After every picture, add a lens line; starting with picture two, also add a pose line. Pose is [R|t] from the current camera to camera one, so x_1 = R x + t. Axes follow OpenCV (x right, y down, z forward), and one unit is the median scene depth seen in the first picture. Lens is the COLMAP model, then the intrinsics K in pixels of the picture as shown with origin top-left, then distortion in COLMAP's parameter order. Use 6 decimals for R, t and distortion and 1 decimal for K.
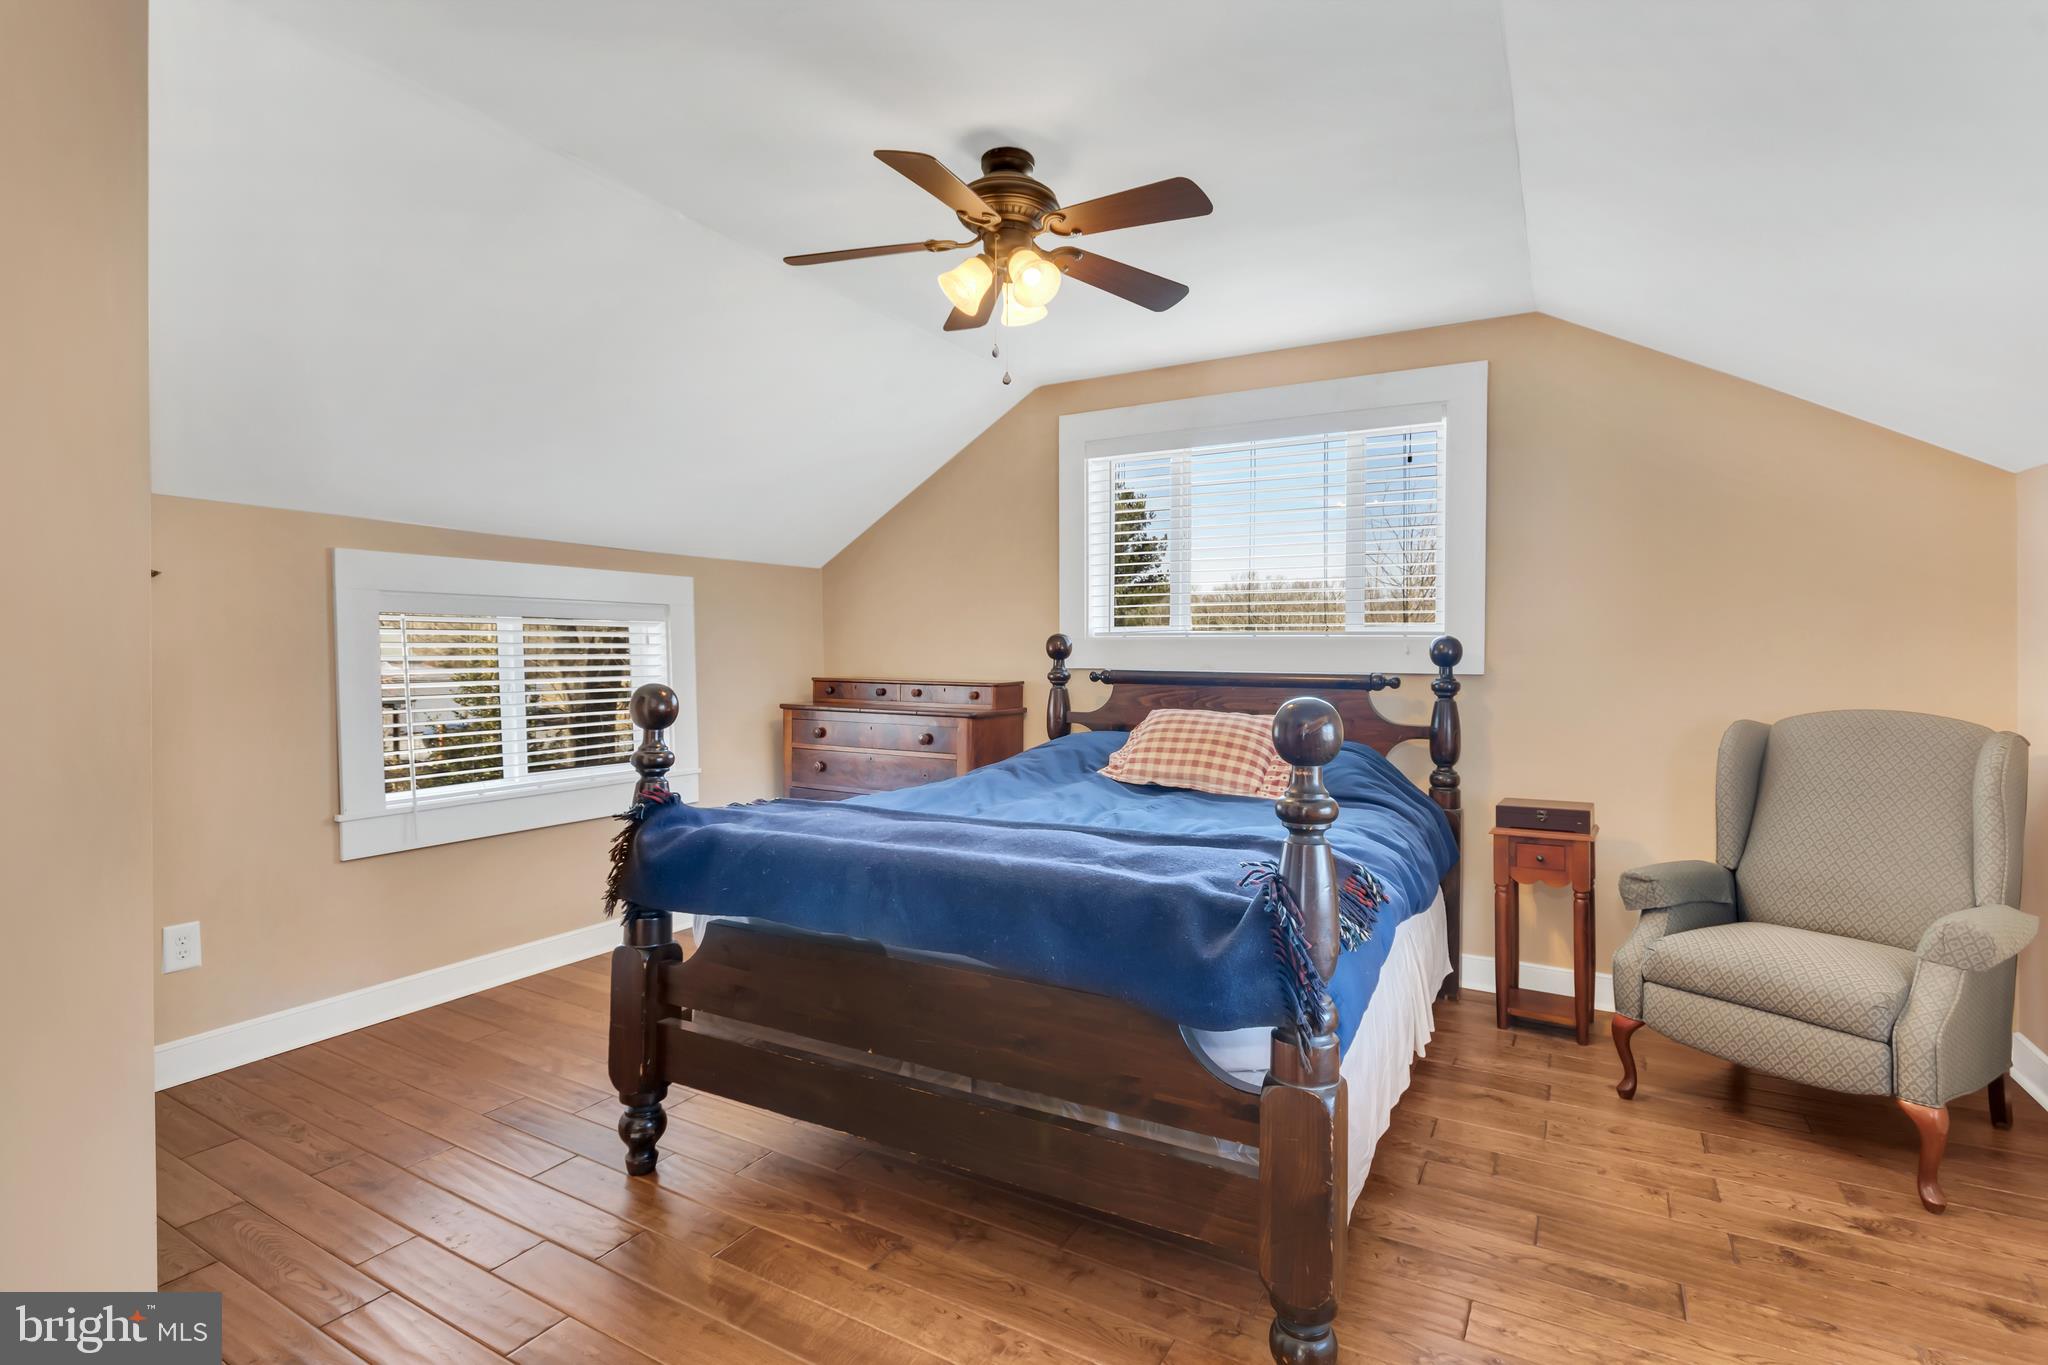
lens RADIAL K [[983.0, 0, 1010.7], [0, 983.0, 672.9], [0, 0, 1]] dist [0.010055, -0.007346]
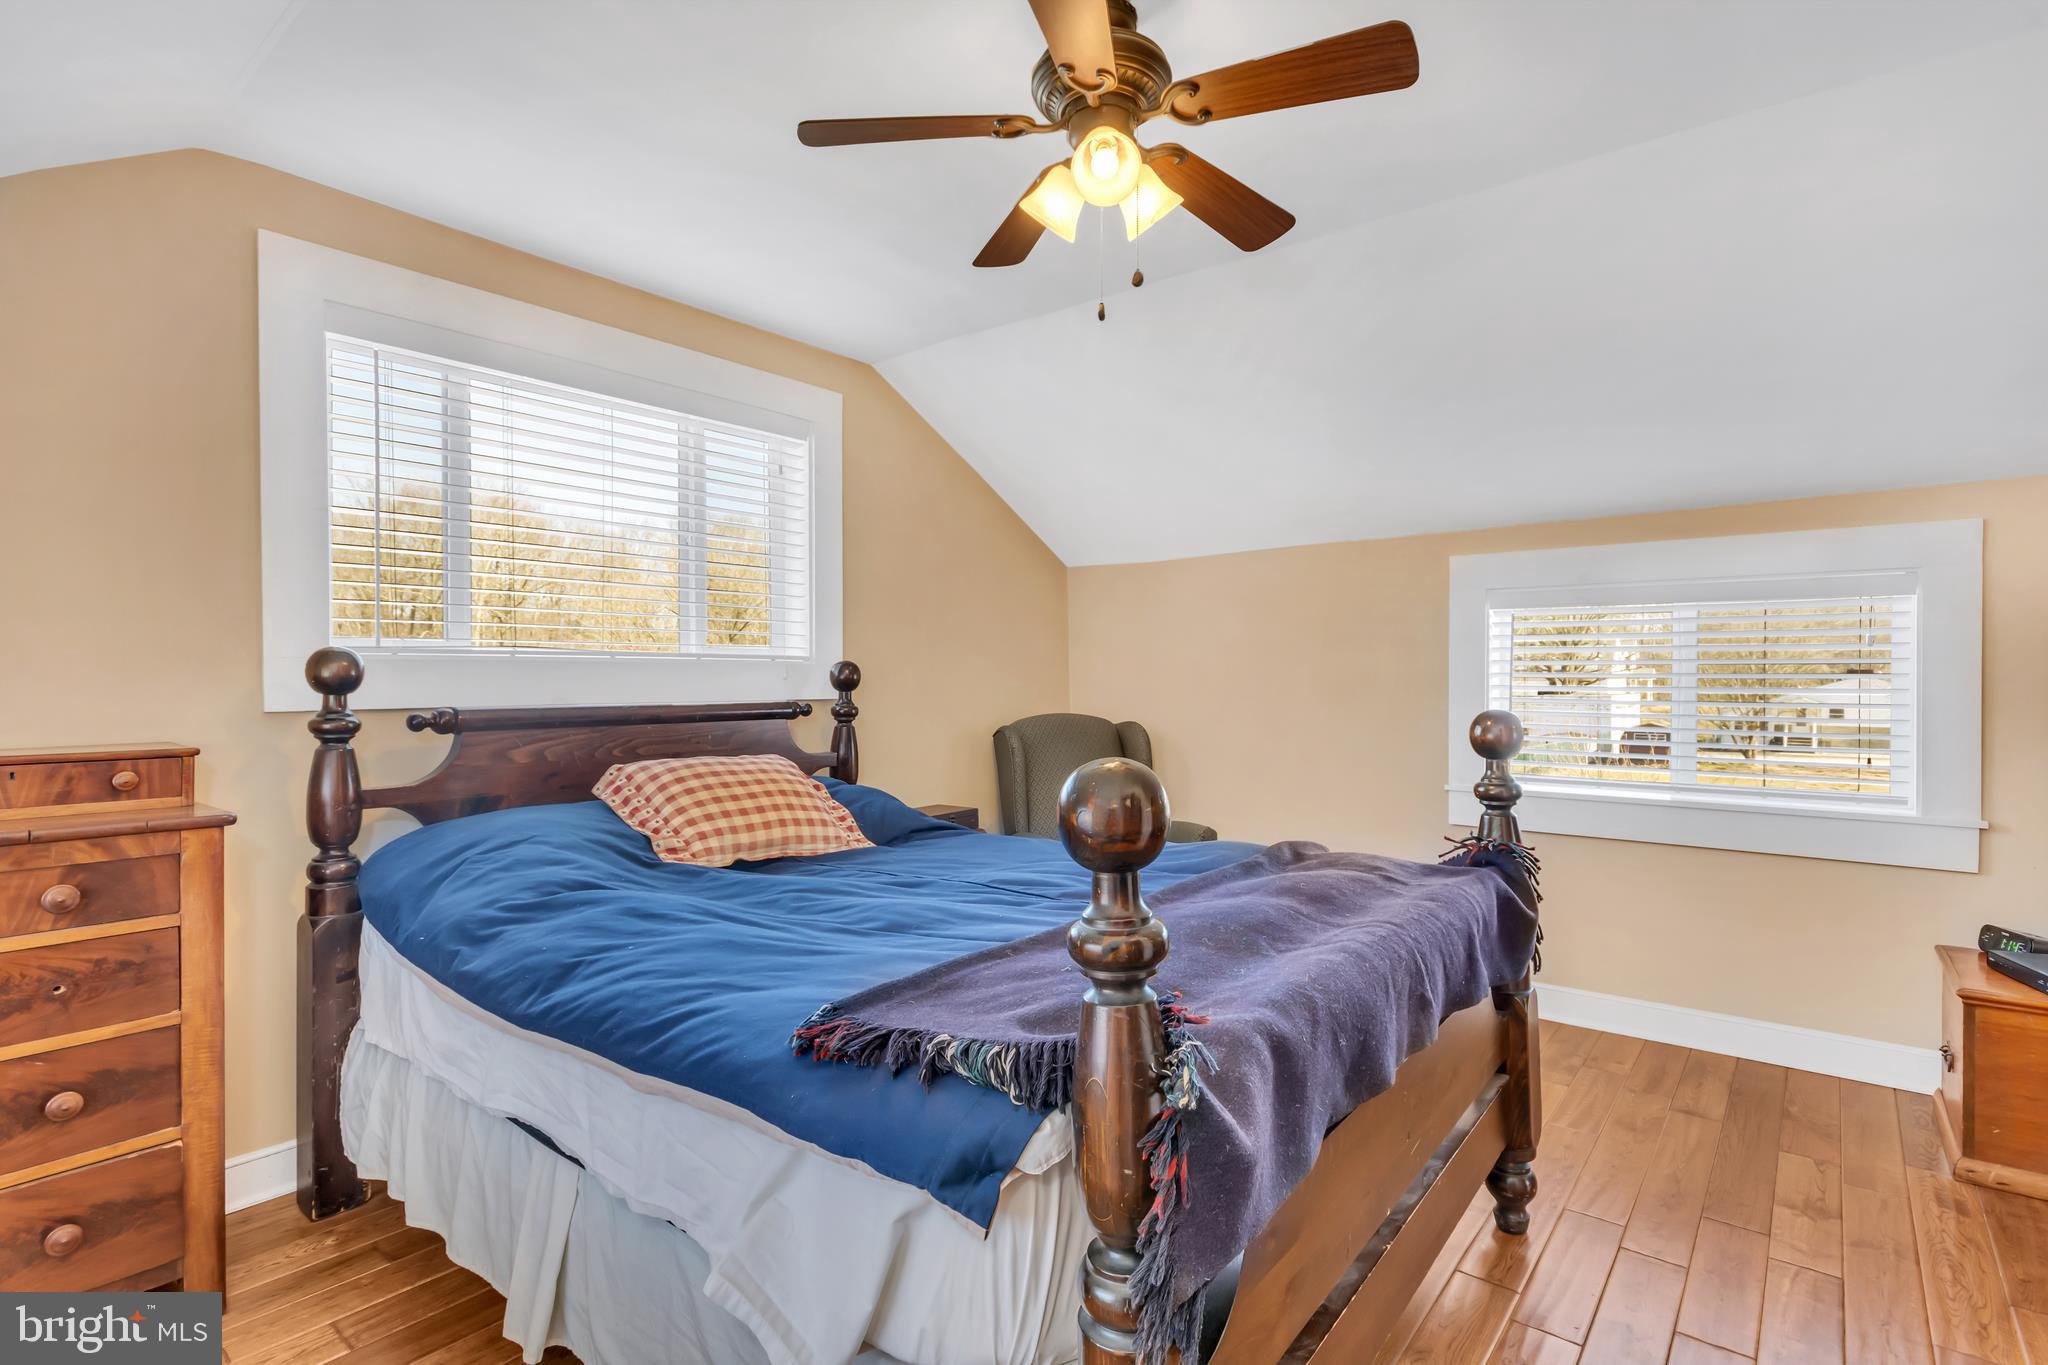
lens RADIAL K [[983.0, 0, 1019.4], [0, 983.0, 675.6], [0, 0, 1]] dist [0.010055, -0.007346]
pose [[0.159649, 0.001736, 0.987172, -0.497304], [0.032722, 0.999440, -0.007050, -0.009458], [-0.986631, 0.033428, 0.159503, 0.647618]]
